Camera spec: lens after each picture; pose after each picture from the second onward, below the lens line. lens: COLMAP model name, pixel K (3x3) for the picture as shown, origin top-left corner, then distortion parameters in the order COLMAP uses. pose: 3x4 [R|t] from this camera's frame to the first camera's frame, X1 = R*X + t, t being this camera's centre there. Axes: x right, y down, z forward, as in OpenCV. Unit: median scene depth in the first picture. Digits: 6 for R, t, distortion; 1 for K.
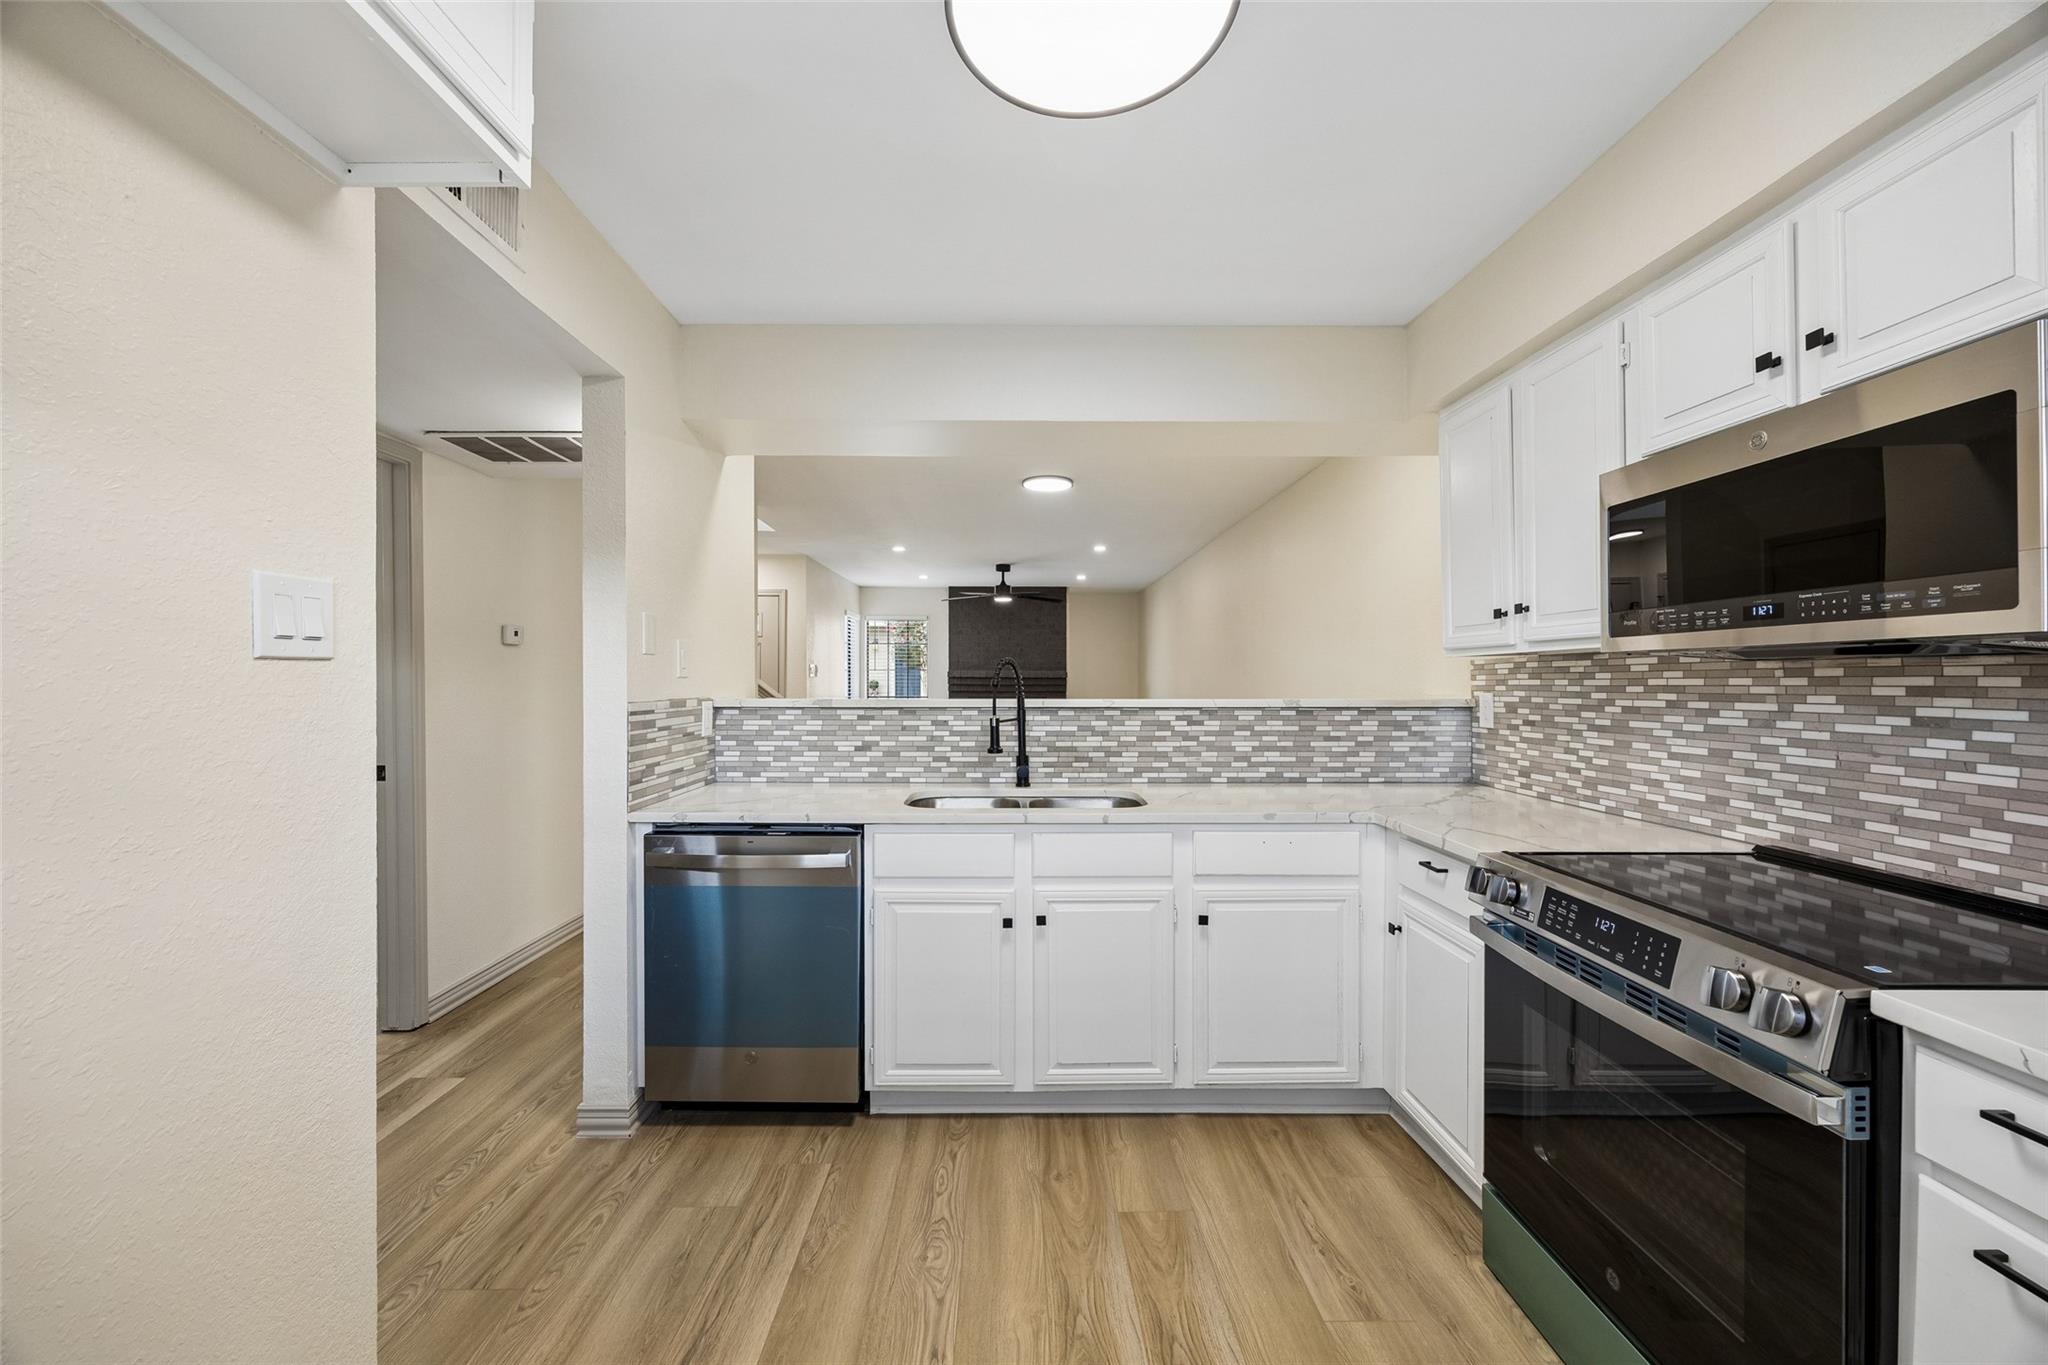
lens RADIAL K [[777.2, 0, 1017.0], [0, 777.2, 683.2], [0, 0, 1]] dist [-0.003770, 0.000712]
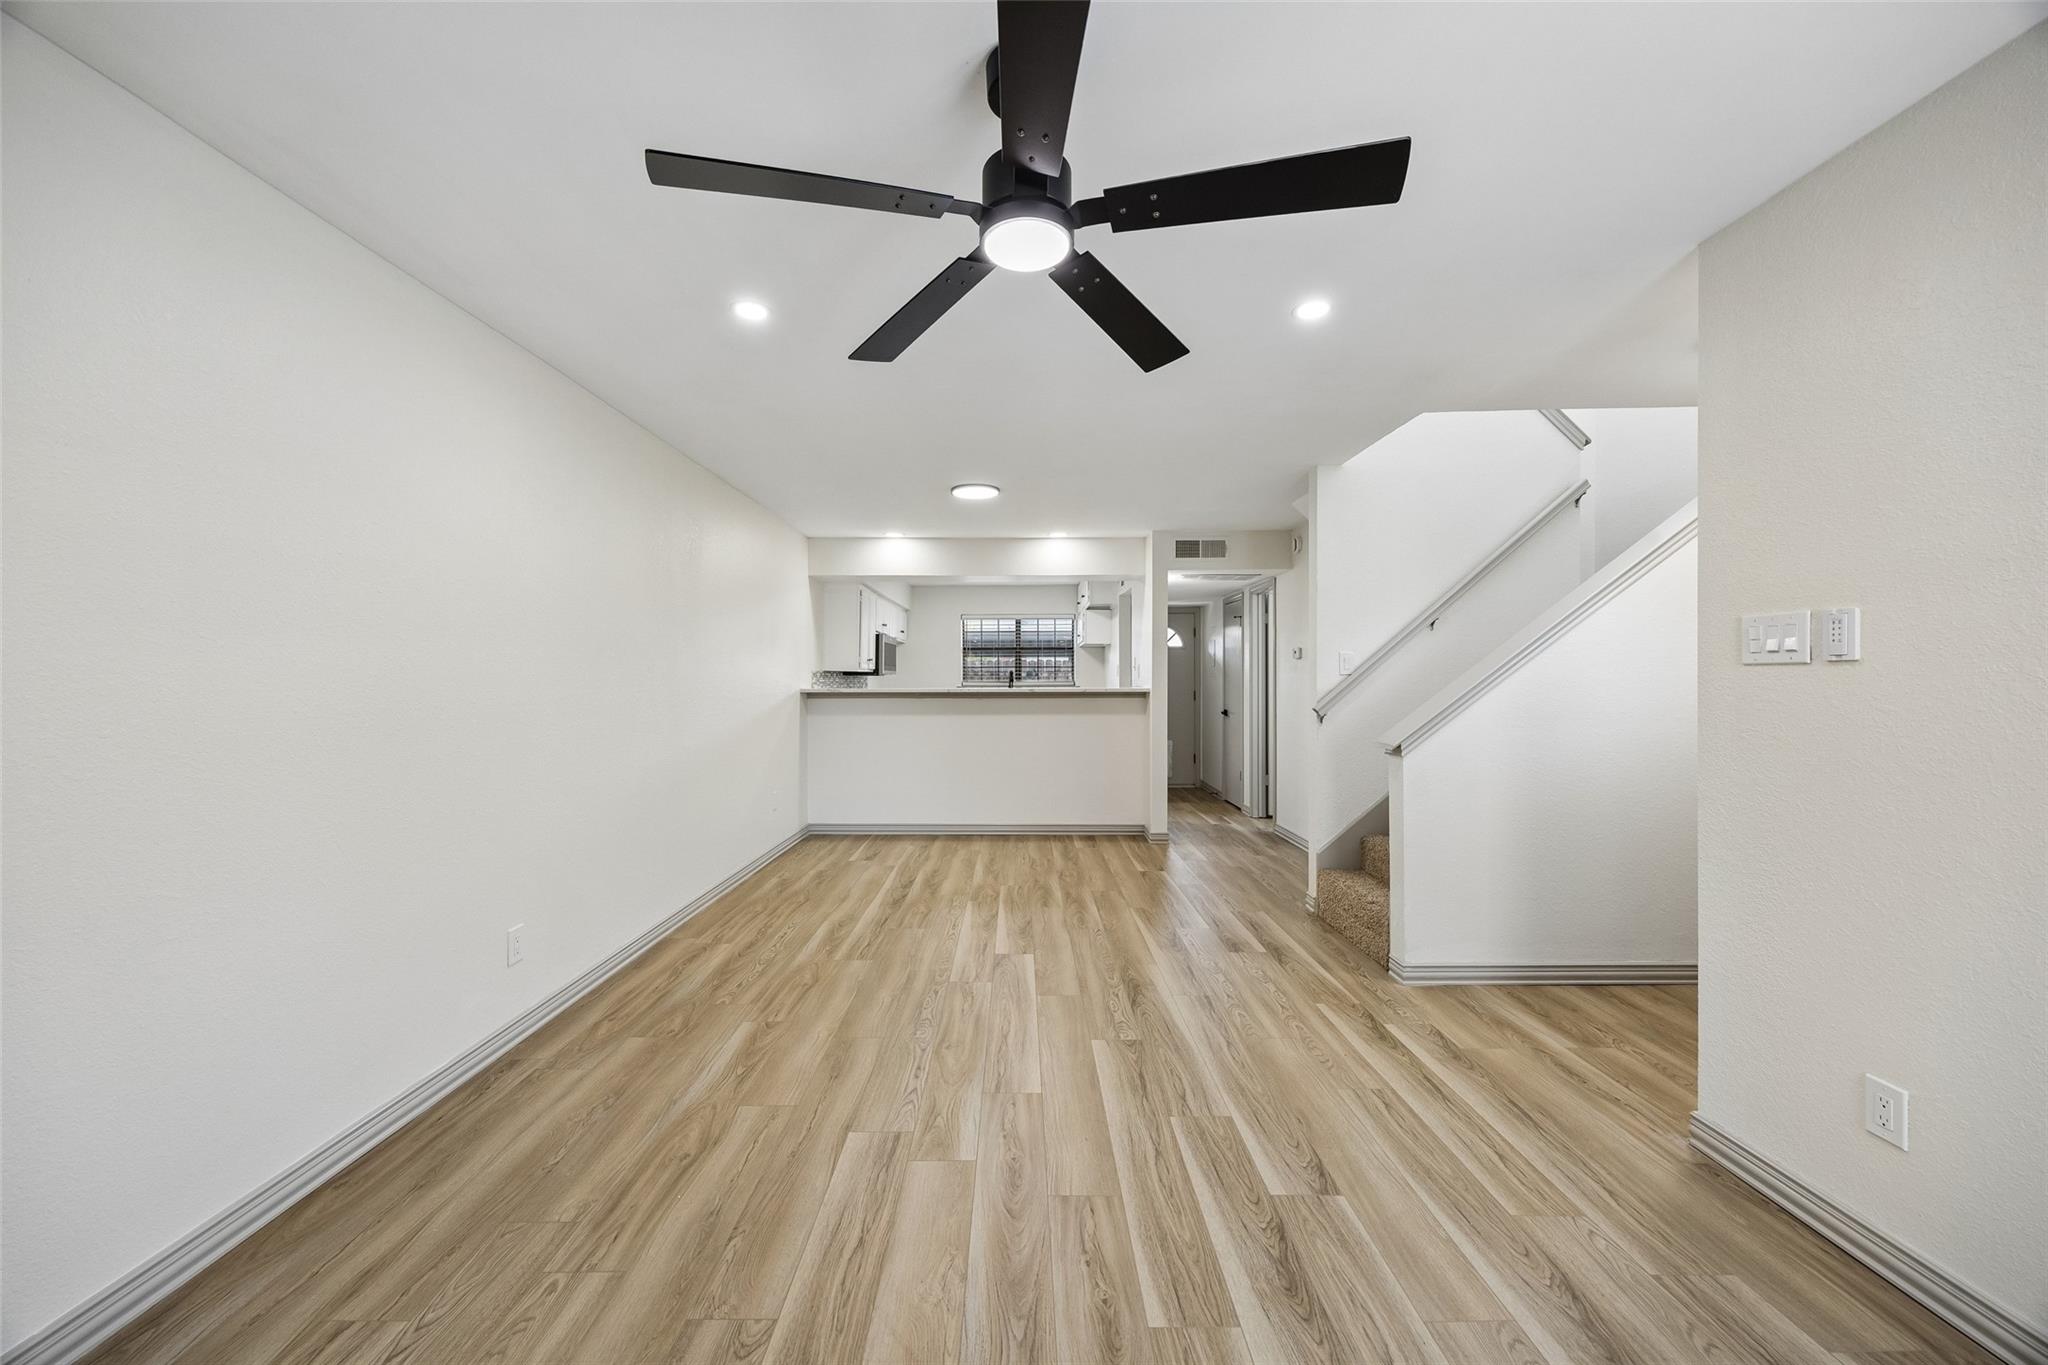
lens RADIAL K [[777.2, 0, 1017.0], [0, 777.2, 683.2], [0, 0, 1]] dist [-0.003770, 0.000712]
pose [[-0.999893, 0.000934, 0.014630, -0.057543], [0.001041, 0.999973, 0.007295, -0.011861], [-0.014623, 0.007309, -0.999866, 3.795568]]
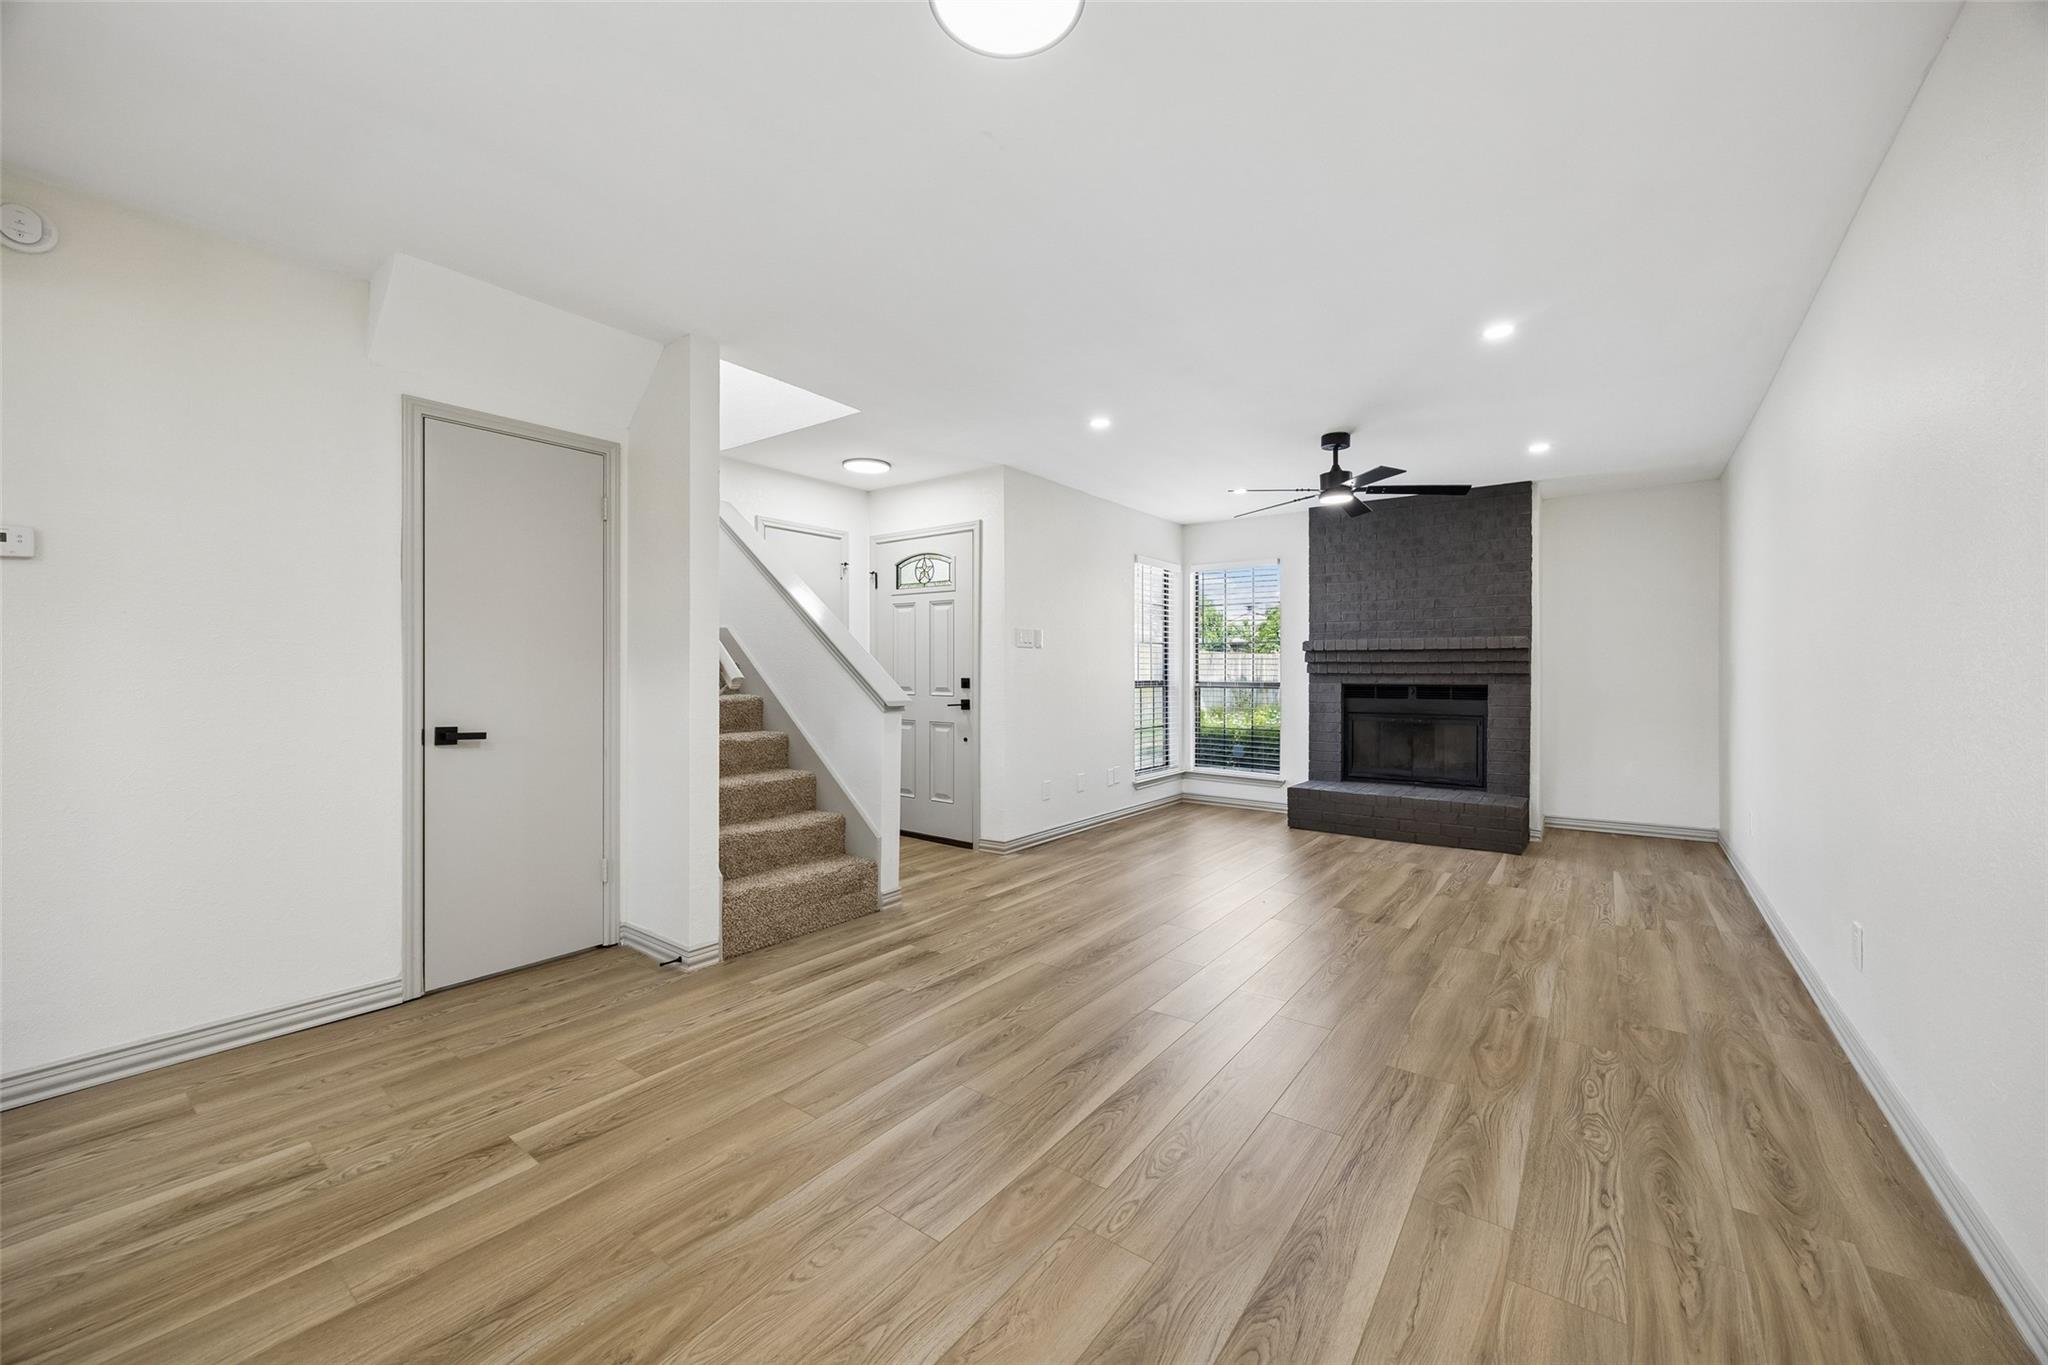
lens RADIAL K [[783.2, 0, 1017.5], [0, 783.2, 673.0], [0, 0, 1]] dist [-0.002290, 0.000131]
pose [[0.790418, 0.000190, -0.612568, 0.449419], [-0.003407, 0.999986, -0.004086, 0.051968], [0.612559, 0.005317, 0.790407, 1.382414]]
